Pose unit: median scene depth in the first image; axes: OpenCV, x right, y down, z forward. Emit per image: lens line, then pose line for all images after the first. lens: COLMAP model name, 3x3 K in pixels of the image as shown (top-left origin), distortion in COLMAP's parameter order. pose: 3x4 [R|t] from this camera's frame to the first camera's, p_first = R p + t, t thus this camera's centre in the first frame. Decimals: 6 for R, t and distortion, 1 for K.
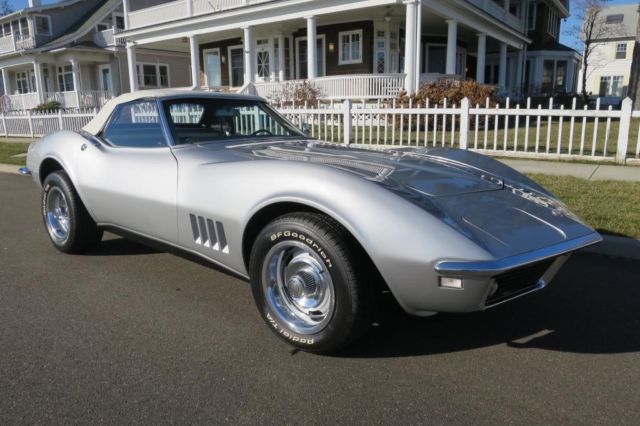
lens RADIAL K [[463.8, 0, 318.7], [0, 463.8, 220.2], [0, 0, 1]] dist [-0.054017, 0.013094]
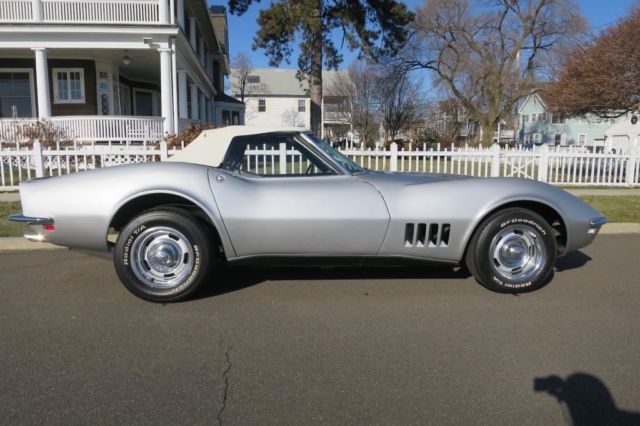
lens RADIAL K [[463.8, 0, 318.7], [0, 463.8, 220.2], [0, 0, 1]] dist [-0.054017, 0.013094]
pose [[0.733460, -0.089750, 0.673782, -0.400566], [0.152254, 0.987751, -0.034168, -0.005190], [-0.662462, 0.127647, 0.738140, 0.062242]]
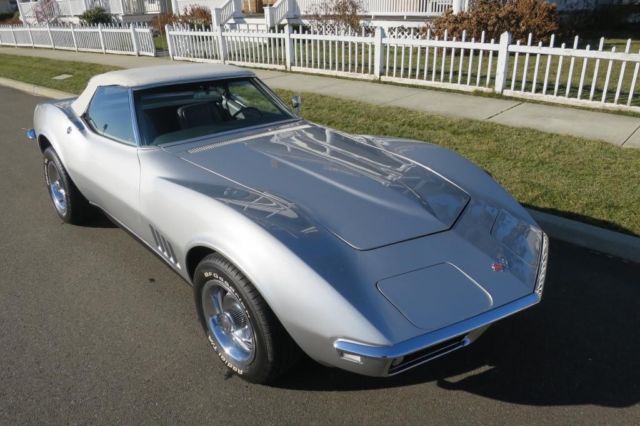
lens RADIAL K [[463.8, 0, 318.7], [0, 463.8, 220.2], [0, 0, 1]] dist [-0.054017, 0.013094]
pose [[0.992877, 0.047208, -0.109389, 0.063542], [-0.023786, 0.978209, 0.206255, -0.073799], [0.116742, -0.202184, 0.972365, 0.013483]]
